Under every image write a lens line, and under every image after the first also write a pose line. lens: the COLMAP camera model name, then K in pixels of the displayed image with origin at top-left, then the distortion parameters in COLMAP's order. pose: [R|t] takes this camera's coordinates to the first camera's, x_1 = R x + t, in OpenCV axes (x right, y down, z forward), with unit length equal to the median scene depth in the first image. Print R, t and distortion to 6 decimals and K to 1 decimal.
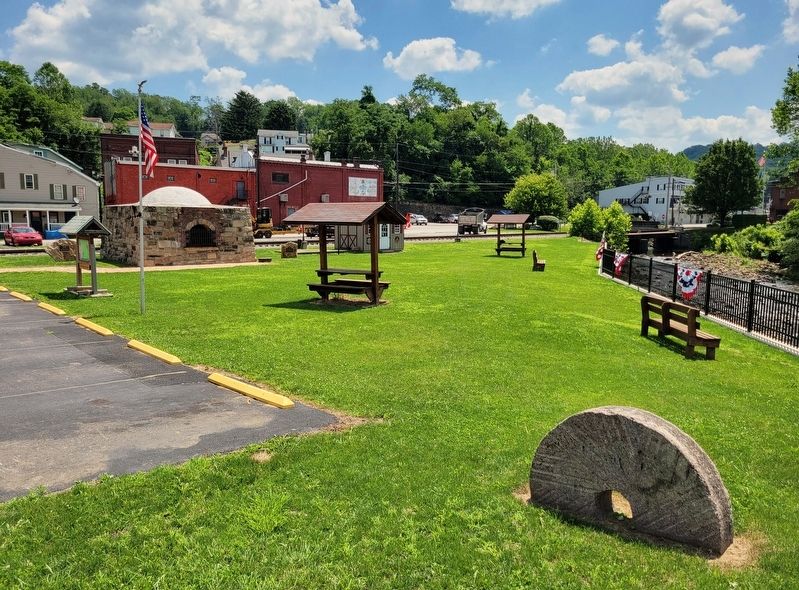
lens RADIAL K [[628.2, 0, 398.4], [0, 628.2, 295.8], [0, 0, 1]] dist [0.030034, -0.002964]
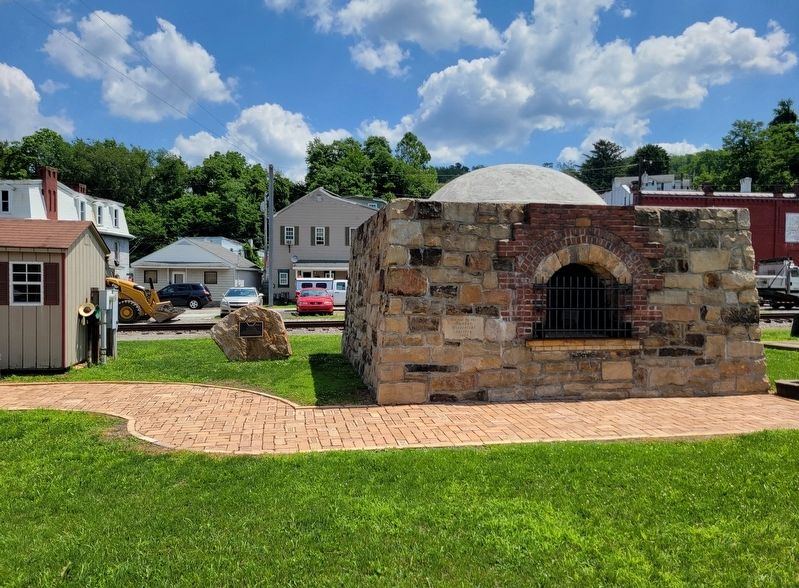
lens RADIAL K [[628.2, 0, 398.9], [0, 628.2, 293.7], [0, 0, 1]] dist [0.030034, -0.002964]
pose [[0.861533, 0.003572, -0.507690, -0.229900], [-0.059797, 0.993729, -0.094481, -0.063286], [0.504169, 0.111756, 0.856344, 0.679238]]
